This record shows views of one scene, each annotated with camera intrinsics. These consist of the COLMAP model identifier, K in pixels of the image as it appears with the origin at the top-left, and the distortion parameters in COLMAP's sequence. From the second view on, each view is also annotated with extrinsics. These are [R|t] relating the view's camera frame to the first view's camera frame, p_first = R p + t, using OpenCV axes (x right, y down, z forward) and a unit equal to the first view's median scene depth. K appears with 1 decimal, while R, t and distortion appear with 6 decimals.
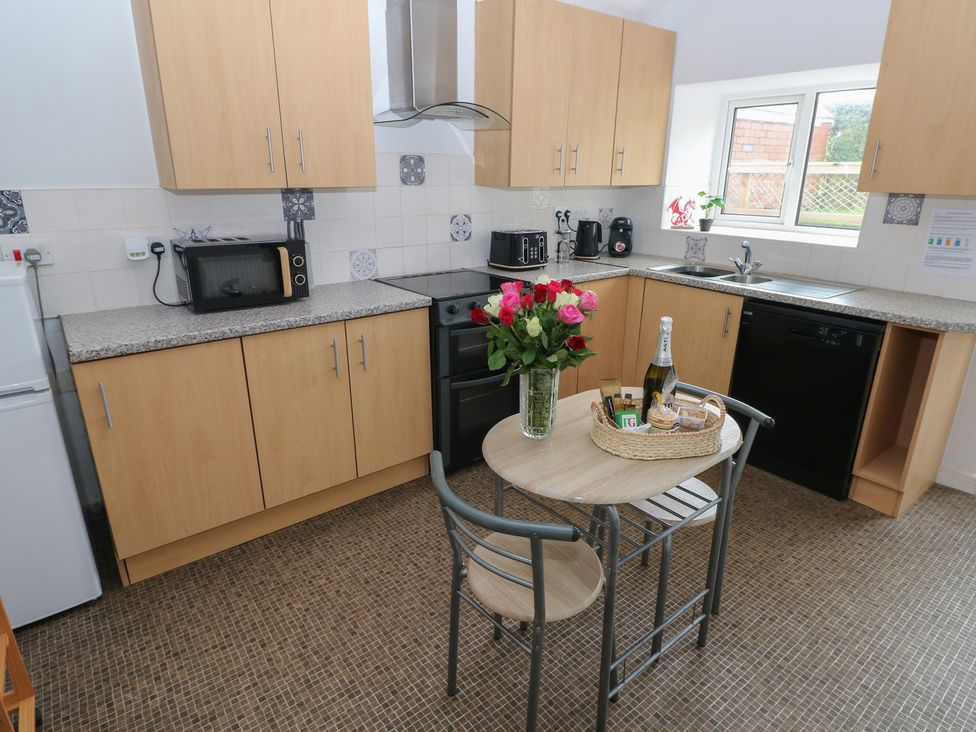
lens RADIAL K [[552.7, 0, 483.7], [0, 552.7, 365.1], [0, 0, 1]] dist [-0.000809, -0.011617]
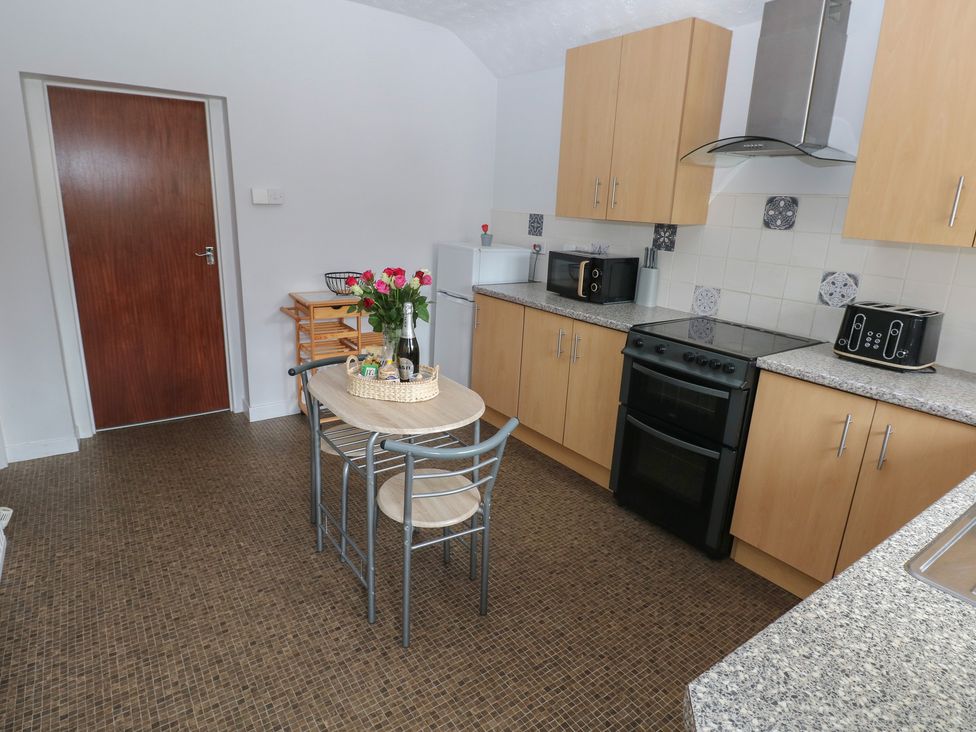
lens RADIAL K [[552.7, 0, 482.9], [0, 552.7, 361.9], [0, 0, 1]] dist [-0.000809, -0.011617]
pose [[-0.043901, 0.268223, -0.962356, 0.809635], [-0.368403, 0.891051, 0.265155, -0.199952], [0.928629, 0.366176, 0.059696, 0.595327]]
